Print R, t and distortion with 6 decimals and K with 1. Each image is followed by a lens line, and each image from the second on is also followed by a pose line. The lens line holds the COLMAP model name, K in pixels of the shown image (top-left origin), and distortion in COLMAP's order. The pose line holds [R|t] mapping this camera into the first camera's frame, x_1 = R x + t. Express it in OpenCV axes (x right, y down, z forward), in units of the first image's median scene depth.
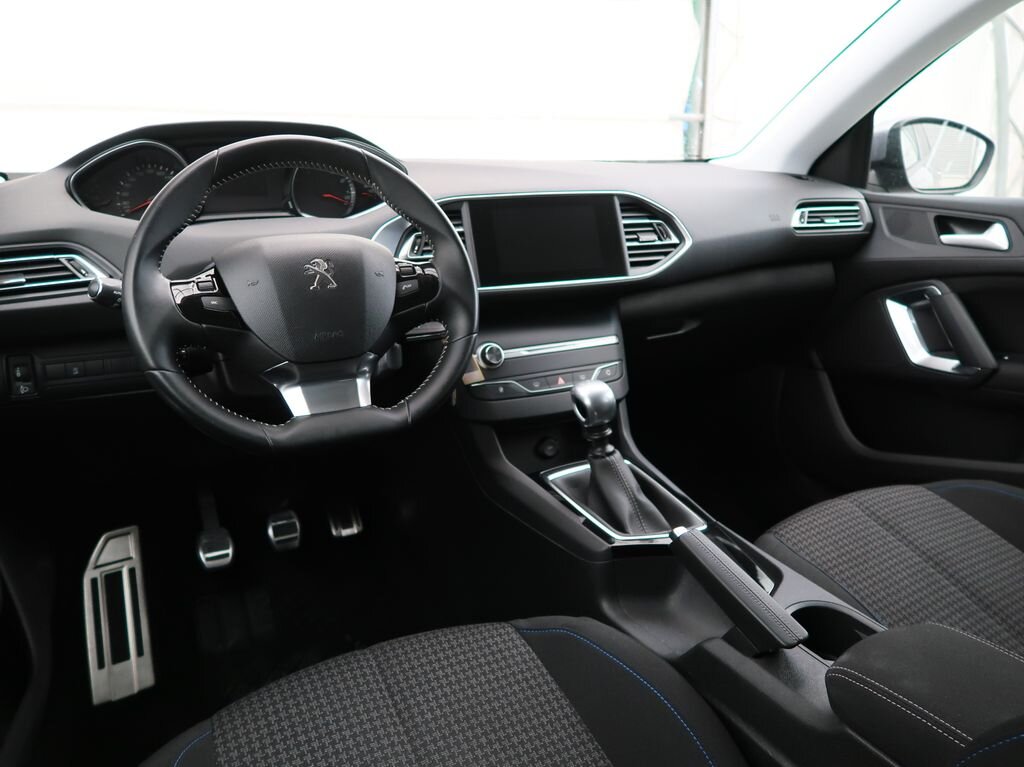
lens RADIAL K [[782.9, 0, 506.0], [0, 782.9, 382.3], [0, 0, 1]] dist [-0.018513, 0.008578]
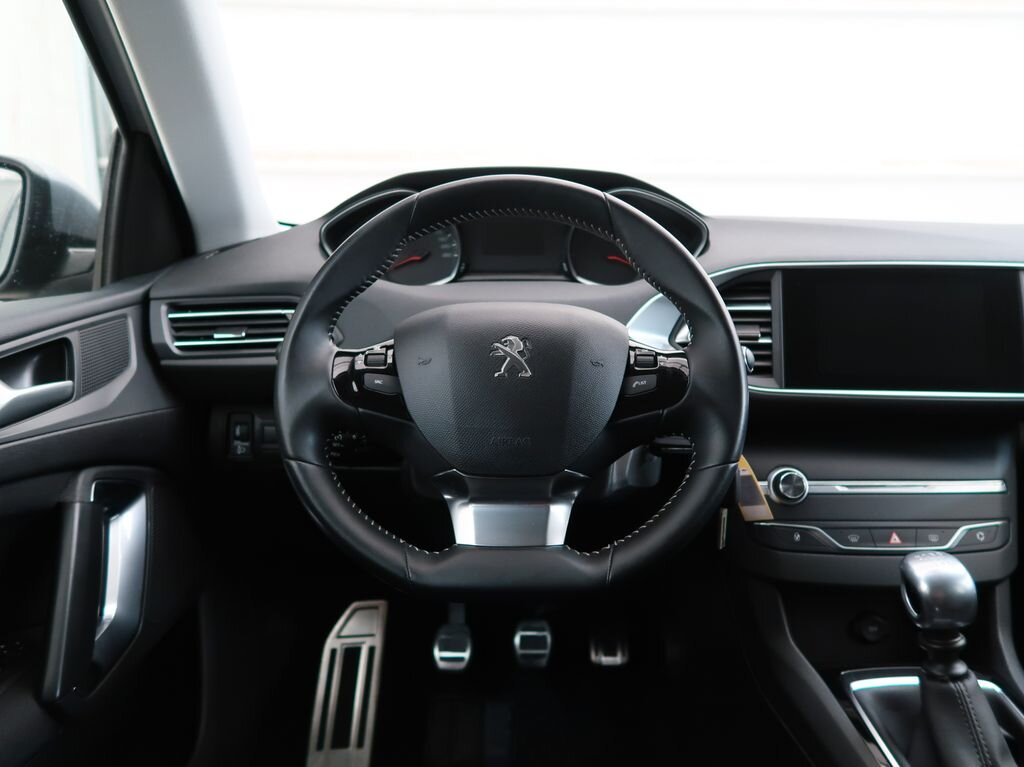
lens RADIAL K [[782.9, 0, 516.8], [0, 782.9, 383.2], [0, 0, 1]] dist [-0.018513, 0.008578]
pose [[0.886025, 0.099468, -0.452841, 0.068667], [-0.137625, 0.989118, -0.052014, -0.051615], [0.442739, 0.108408, 0.890073, 0.237268]]
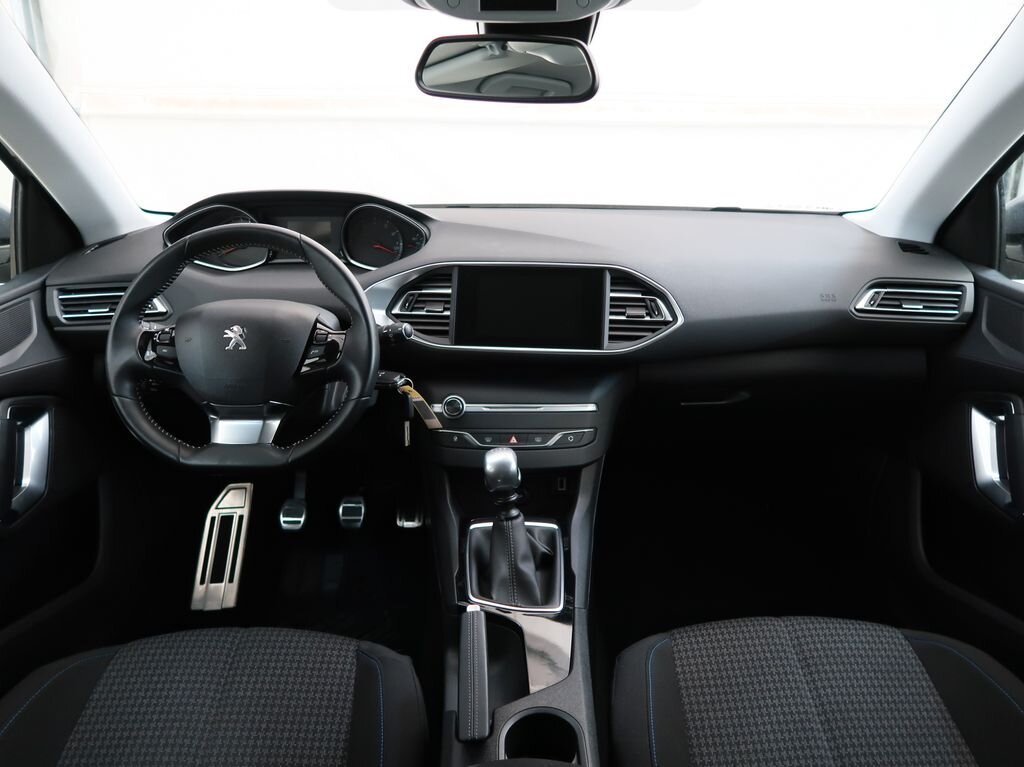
lens RADIAL K [[782.9, 0, 510.4], [0, 782.9, 382.2], [0, 0, 1]] dist [-0.018513, 0.008578]
pose [[0.888278, 0.154569, -0.432517, 0.496231], [-0.137841, 0.987979, 0.069984, -0.148037], [0.438135, -0.002547, 0.898906, 0.027005]]
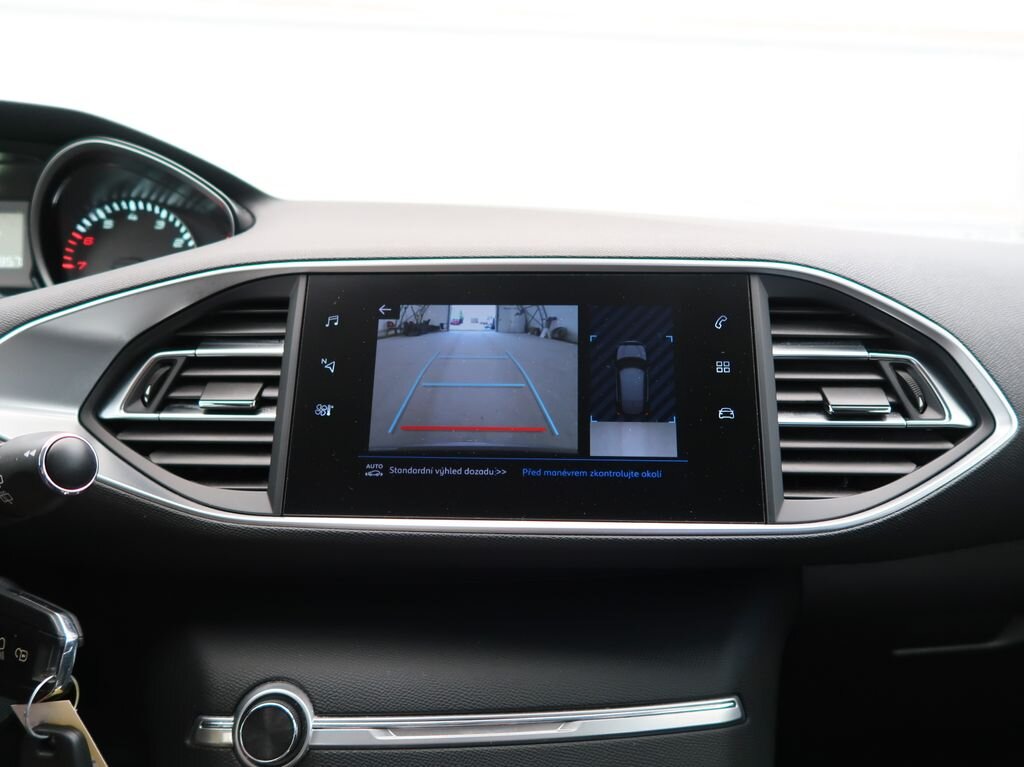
lens RADIAL K [[782.9, 0, 512.0], [0, 782.9, 380.2], [0, 0, 1]] dist [-0.018513, 0.008578]
pose [[0.920652, 0.059292, -0.385854, 0.177203], [-0.123681, 0.981783, -0.144240, -0.133044], [0.370273, 0.180517, 0.911214, 0.665841]]
